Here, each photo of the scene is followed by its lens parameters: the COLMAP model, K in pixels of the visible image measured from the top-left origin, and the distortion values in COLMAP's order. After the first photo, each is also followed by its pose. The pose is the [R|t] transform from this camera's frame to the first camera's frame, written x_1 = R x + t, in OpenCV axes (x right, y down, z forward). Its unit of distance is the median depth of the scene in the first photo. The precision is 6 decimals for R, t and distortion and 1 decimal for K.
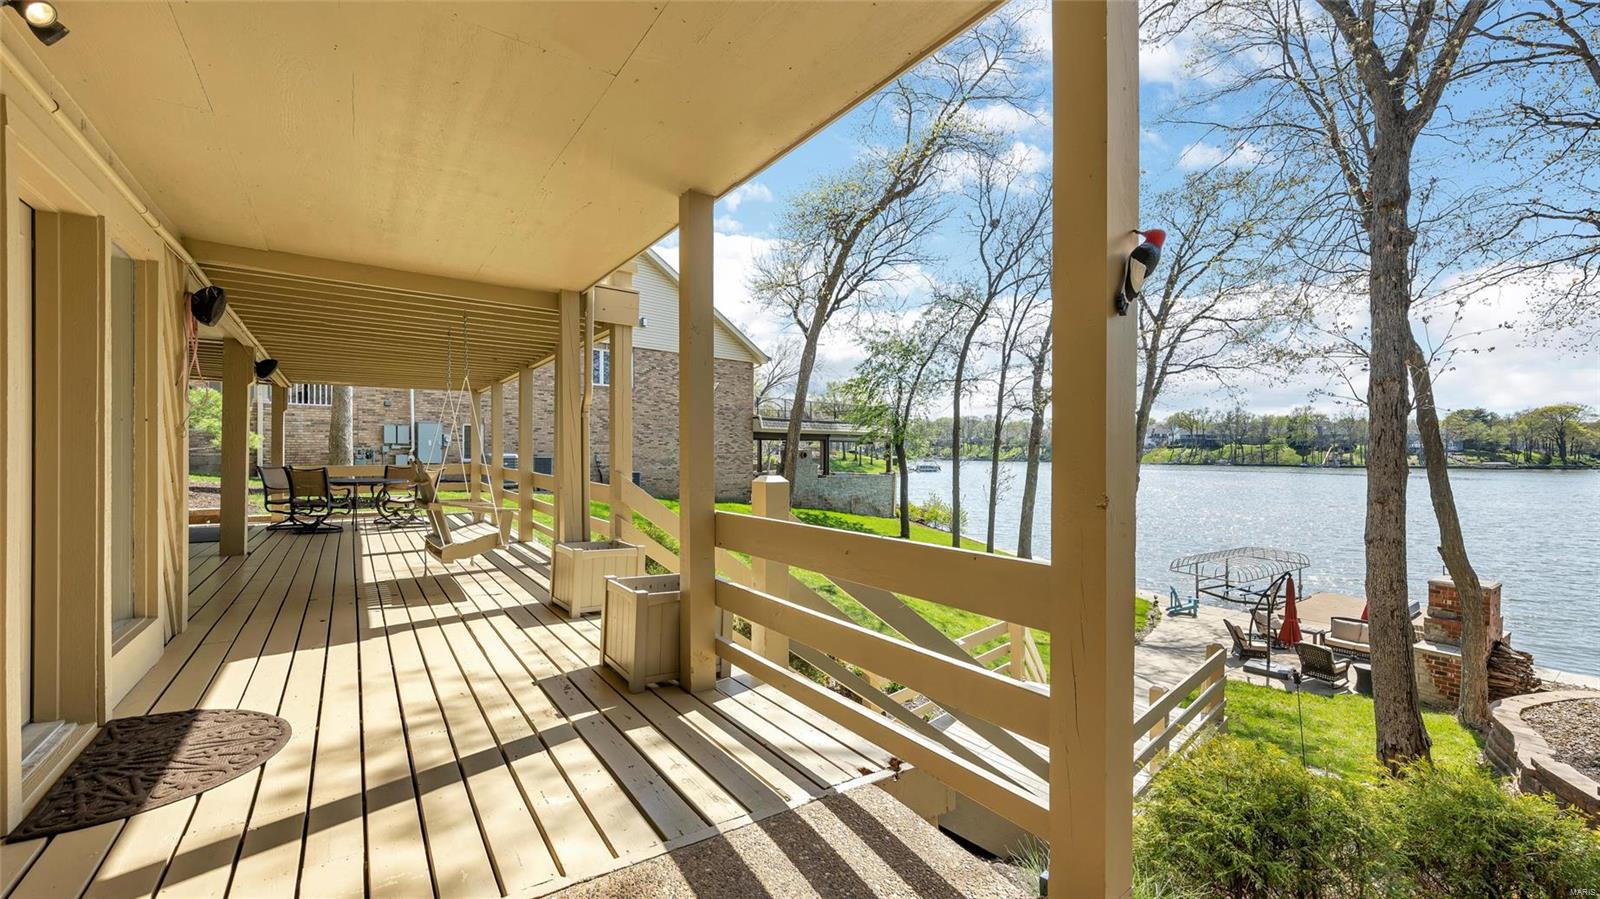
lens RADIAL K [[627.8, 0, 794.6], [0, 627.8, 452.1], [0, 0, 1]] dist [0.000016, -0.000002]
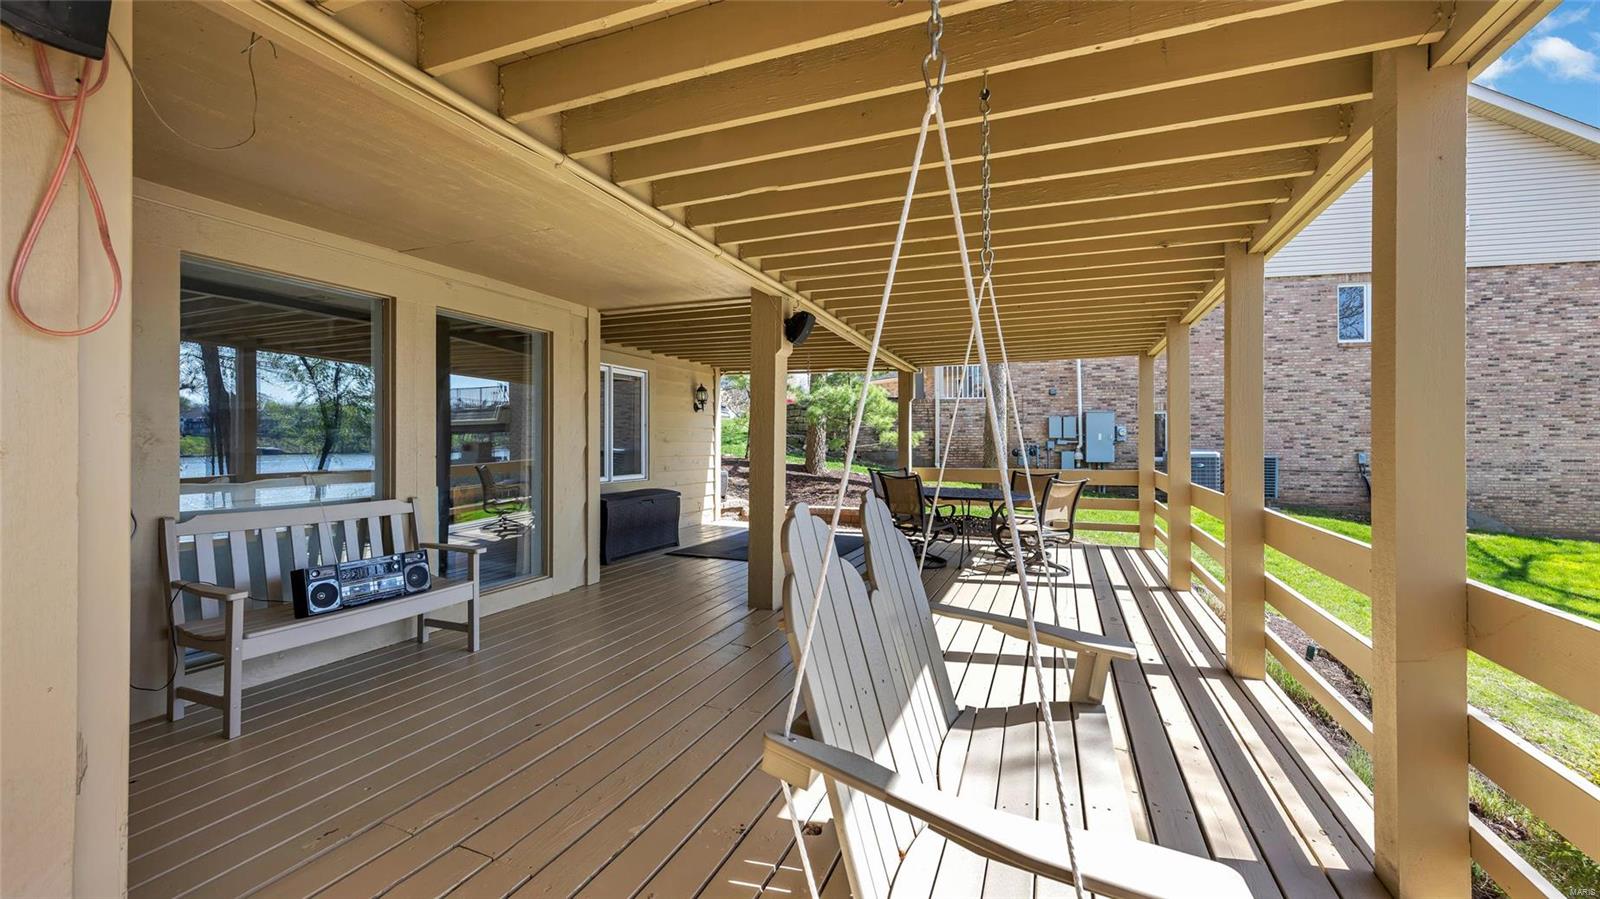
lens RADIAL K [[627.8, 0, 797.4], [0, 627.8, 443.3], [0, 0, 1]] dist [0.000016, -0.000002]
pose [[0.534386, 0.000630, -0.845240, -0.107556], [-0.000058, 1.000000, 0.000709, -0.007386], [0.845240, -0.000330, 0.534386, 0.241932]]
